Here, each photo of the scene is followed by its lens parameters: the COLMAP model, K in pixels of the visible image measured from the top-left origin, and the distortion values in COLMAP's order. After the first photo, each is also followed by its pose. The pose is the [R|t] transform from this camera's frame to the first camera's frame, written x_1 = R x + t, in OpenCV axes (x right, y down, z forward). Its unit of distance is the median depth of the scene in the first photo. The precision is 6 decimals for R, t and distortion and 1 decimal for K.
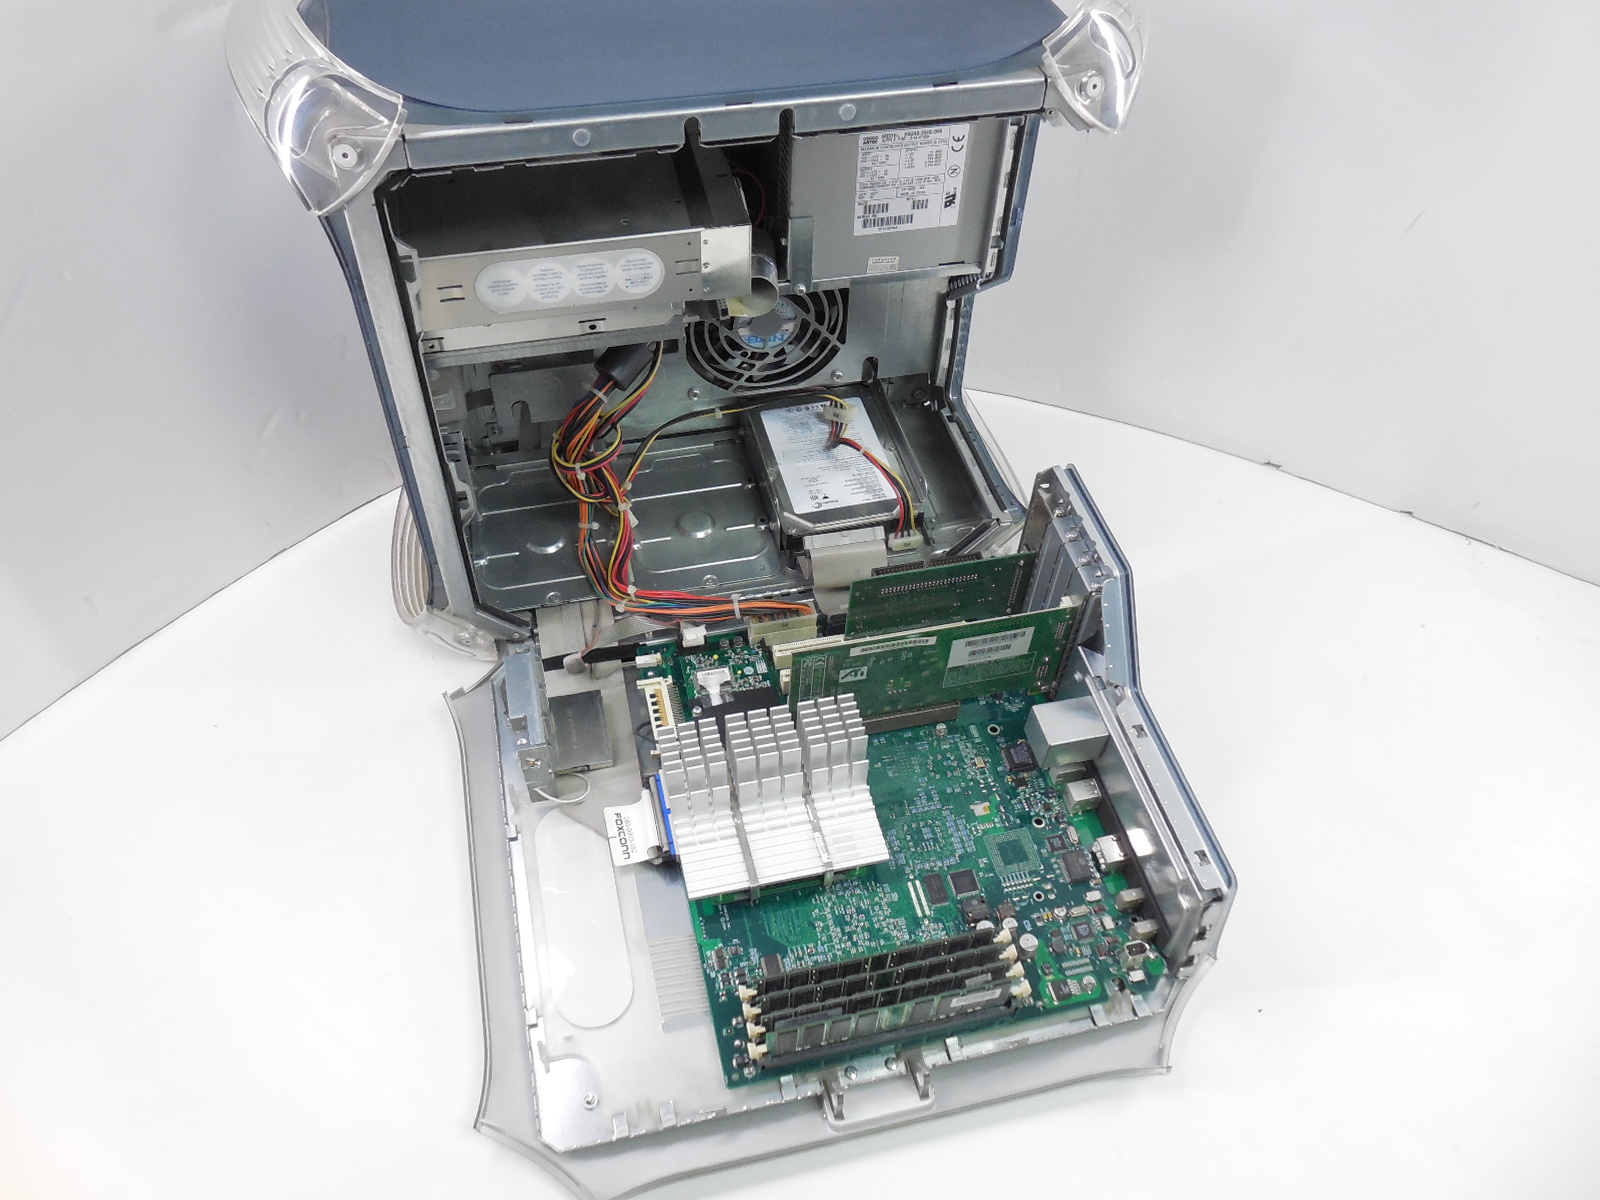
lens RADIAL K [[1221.6, 0, 802.1], [0, 1221.6, 597.8], [0, 0, 1]] dist [-0.007828, 0.017413]
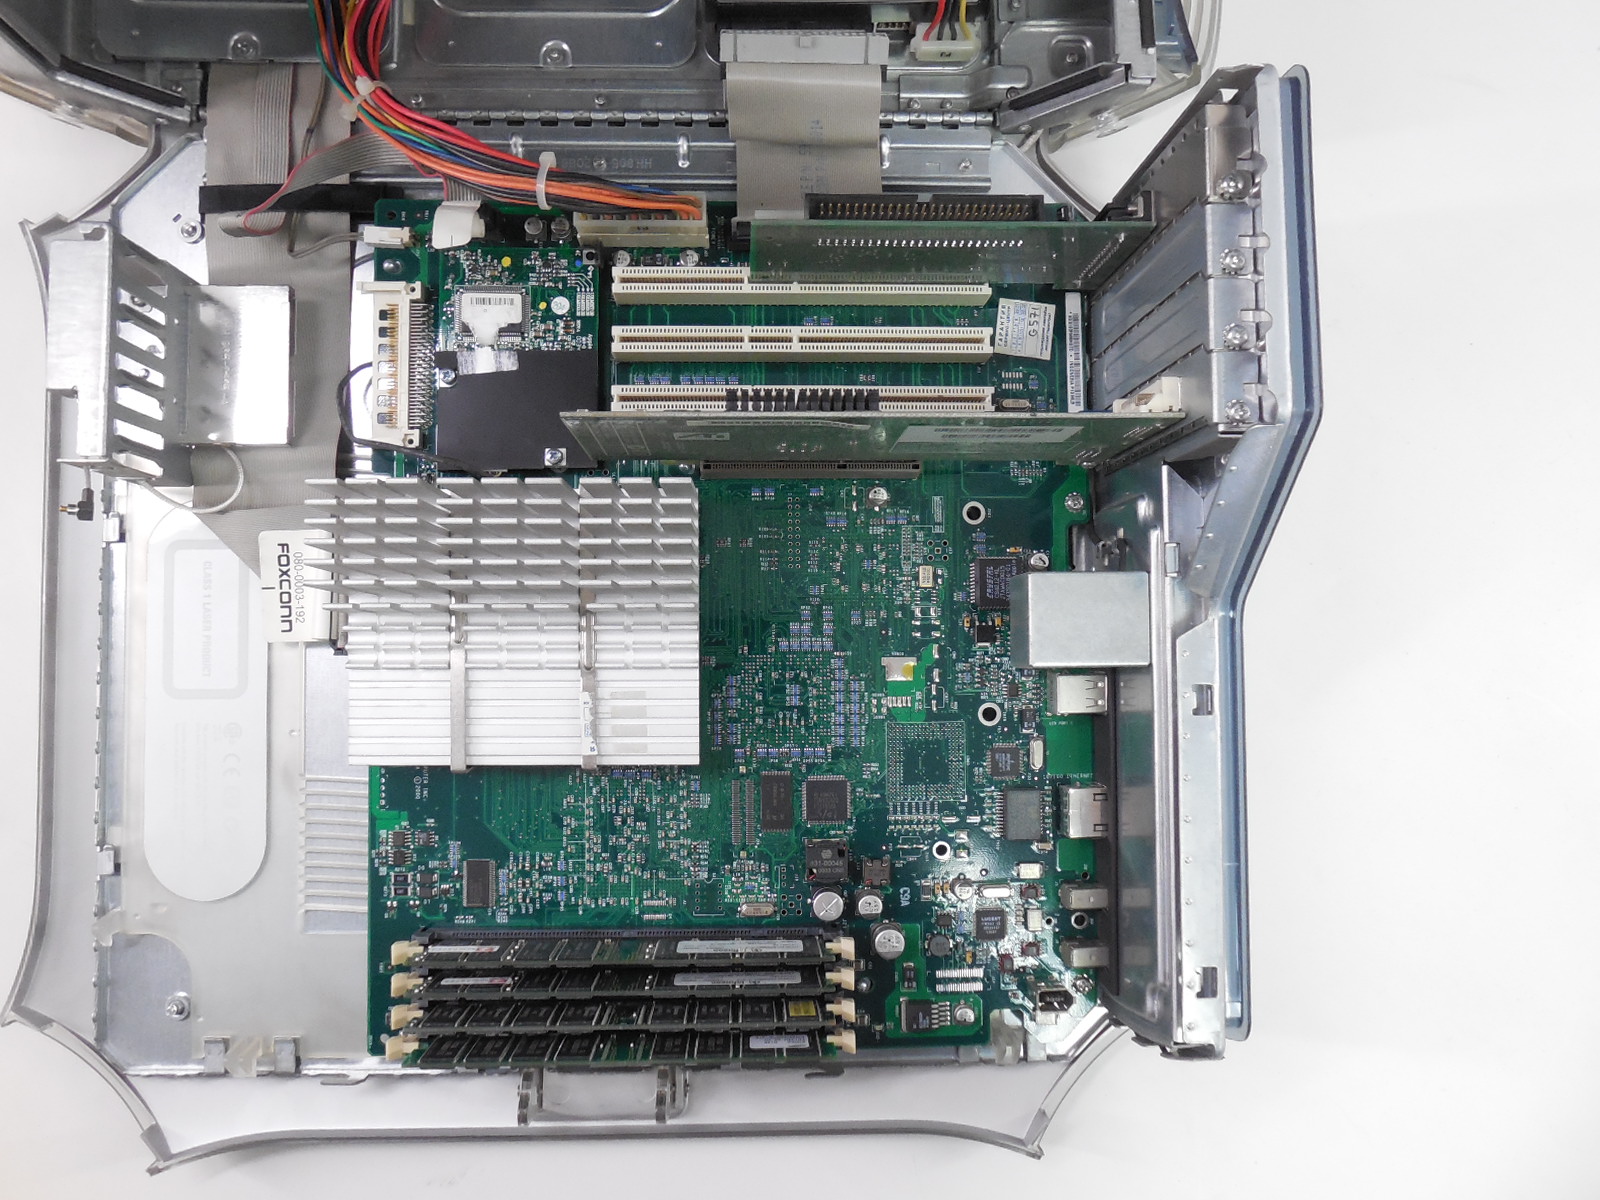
lens RADIAL K [[1221.6, 0, 793.0], [0, 1221.6, 598.3], [0, 0, 1]] dist [-0.007828, 0.017413]
pose [[0.974316, 0.223488, -0.027581, 0.109052], [-0.162921, 0.784165, 0.598783, -0.194578], [0.155449, -0.578911, 0.800436, 0.564944]]
